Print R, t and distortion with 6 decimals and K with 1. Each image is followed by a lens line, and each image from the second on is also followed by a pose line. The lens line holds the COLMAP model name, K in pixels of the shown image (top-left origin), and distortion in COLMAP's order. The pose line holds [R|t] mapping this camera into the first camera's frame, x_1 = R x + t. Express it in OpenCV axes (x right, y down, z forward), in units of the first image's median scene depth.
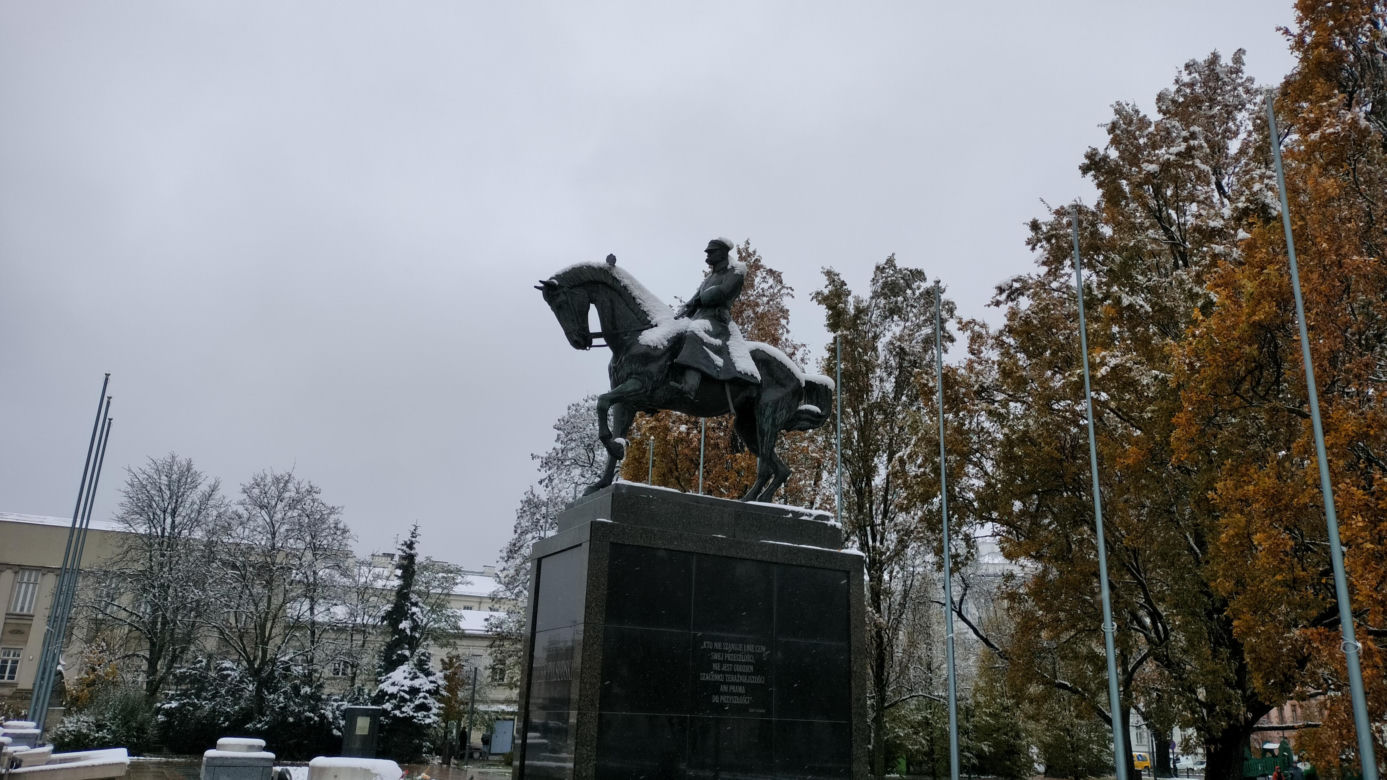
lens RADIAL K [[1018.2, 0, 693.5], [0, 1018.2, 390.0], [0, 0, 1]] dist [0.061176, -0.090605]
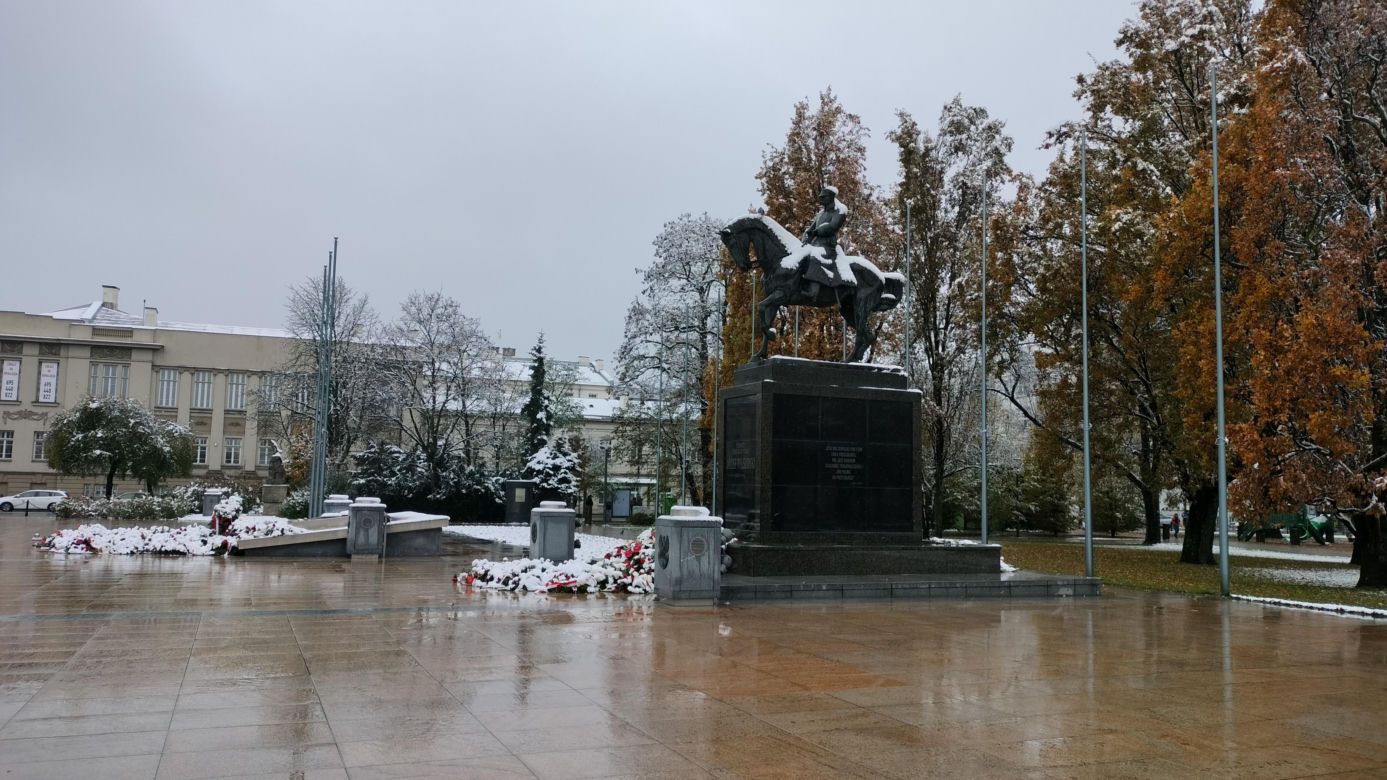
lens RADIAL K [[933.0, 0, 693.5], [0, 933.0, 390.0], [0, 0, 1]] dist [0.069784, -0.149120]
pose [[0.996014, -0.021241, -0.086635, -0.016410], [0.038572, 0.978296, 0.203593, -0.039224], [0.080430, -0.206123, 0.975215, -0.120100]]
